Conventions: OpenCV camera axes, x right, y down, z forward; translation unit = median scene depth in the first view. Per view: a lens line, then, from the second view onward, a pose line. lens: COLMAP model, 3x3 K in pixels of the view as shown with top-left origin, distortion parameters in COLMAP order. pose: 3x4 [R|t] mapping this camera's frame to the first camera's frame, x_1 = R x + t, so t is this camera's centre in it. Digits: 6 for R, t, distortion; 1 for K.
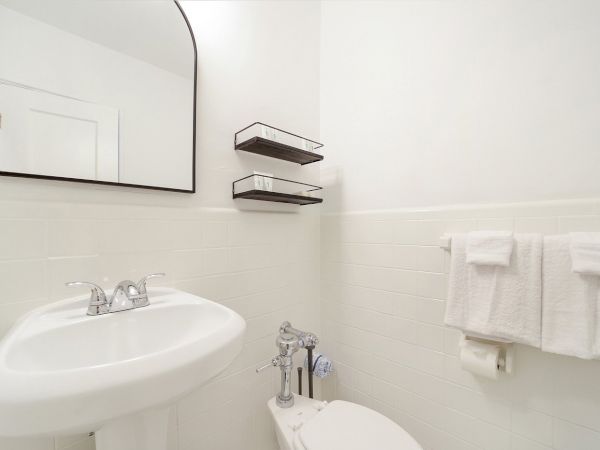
lens RADIAL K [[266.7, 0, 299.9], [0, 266.7, 228.5], [0, 0, 1]] dist [-0.017447, 0.000111]
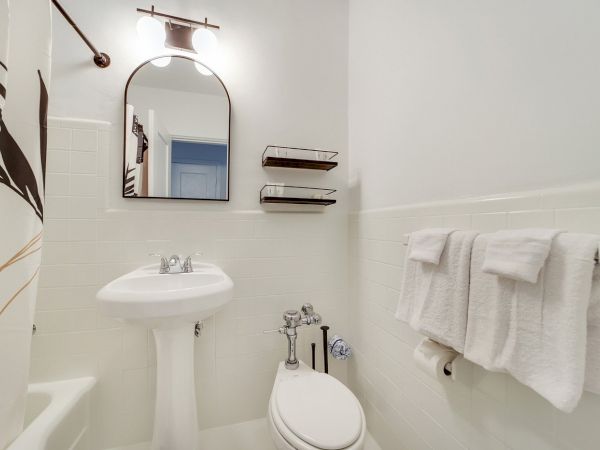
lens RADIAL K [[261.0, 0, 297.7], [0, 261.0, 223.7], [0, 0, 1]] dist [-0.010628, 0.000027]
pose [[0.874116, 0.000266, -0.485718, 0.727606], [-0.006392, 0.999920, -0.010956, 0.006355], [0.485676, 0.012682, 0.874047, -0.082054]]
